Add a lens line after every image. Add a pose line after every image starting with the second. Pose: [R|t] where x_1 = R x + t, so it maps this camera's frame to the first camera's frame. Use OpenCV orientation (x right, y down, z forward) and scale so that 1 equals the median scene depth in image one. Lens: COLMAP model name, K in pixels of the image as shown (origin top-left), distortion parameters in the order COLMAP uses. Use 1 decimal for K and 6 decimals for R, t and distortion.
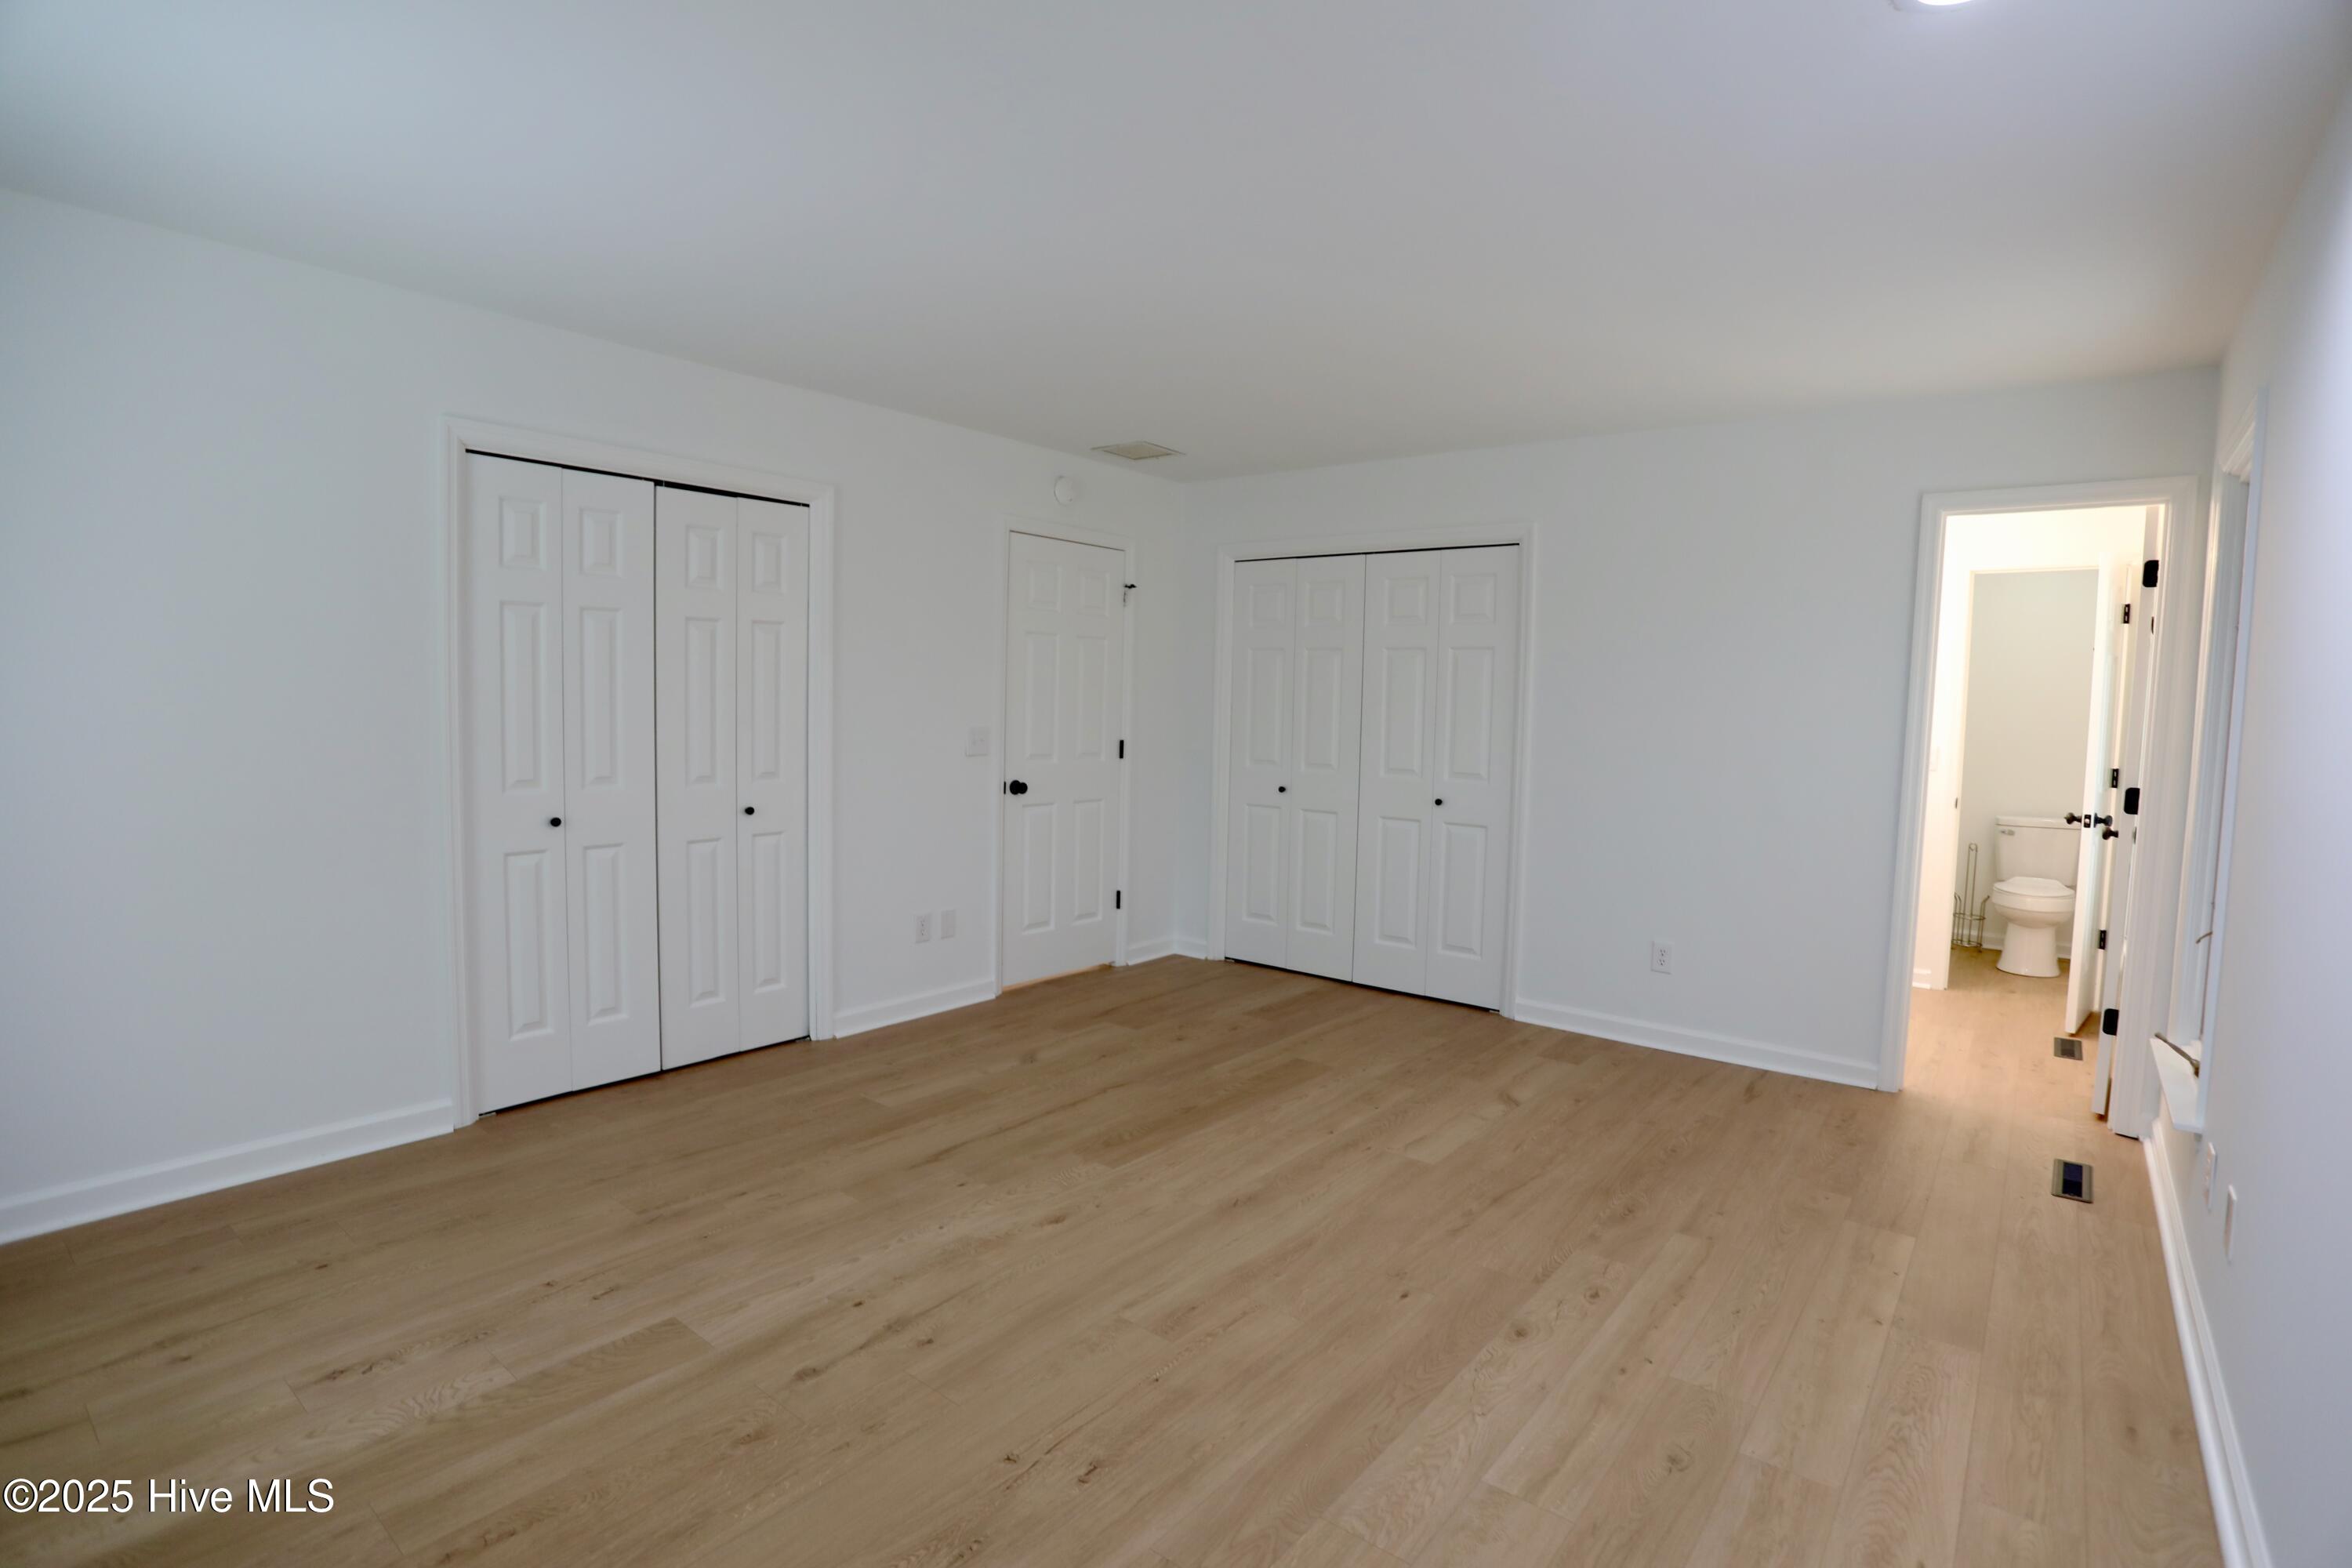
lens RADIAL K [[1141.1, 0, 1172.4], [0, 1141.1, 770.7], [0, 0, 1]] dist [-0.078486, 0.034142]
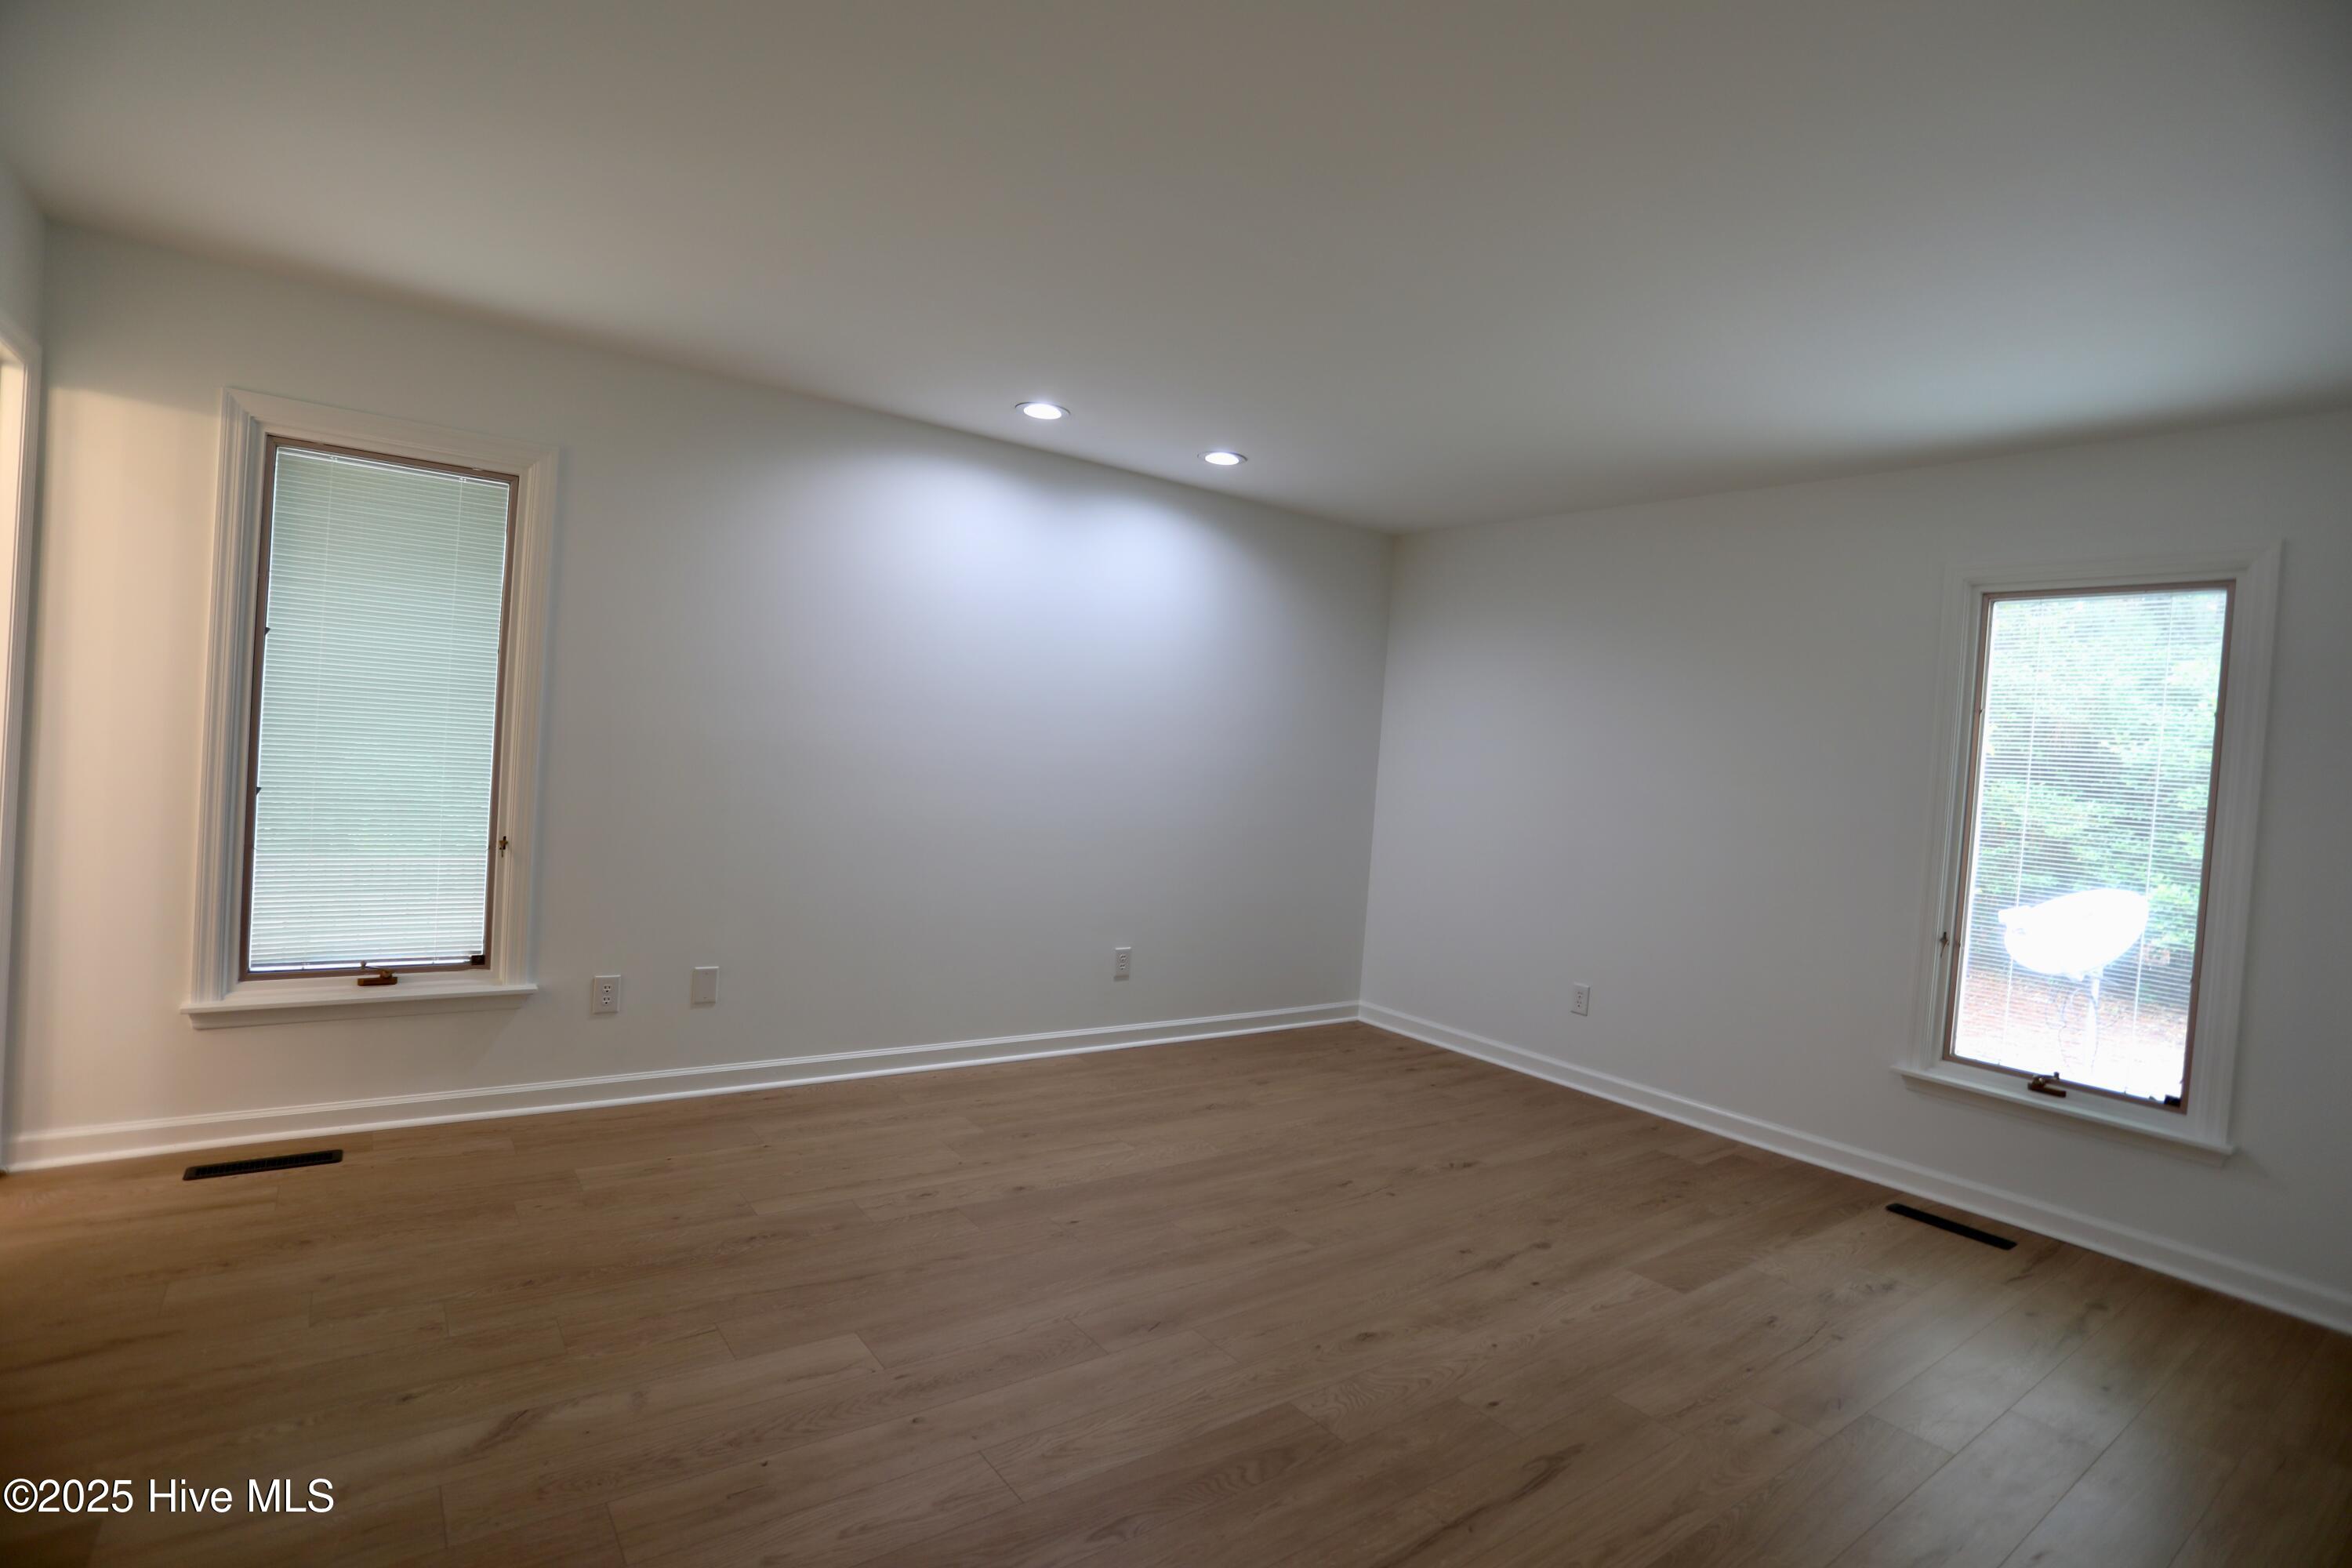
lens RADIAL K [[1141.1, 0, 1172.4], [0, 1141.1, 770.7], [0, 0, 1]] dist [-0.078486, 0.034142]
pose [[-0.961843, -0.098806, 0.255140, -0.145319], [-0.077413, 0.992690, 0.092594, -0.122831], [-0.262424, 0.069310, -0.962460, 1.984587]]
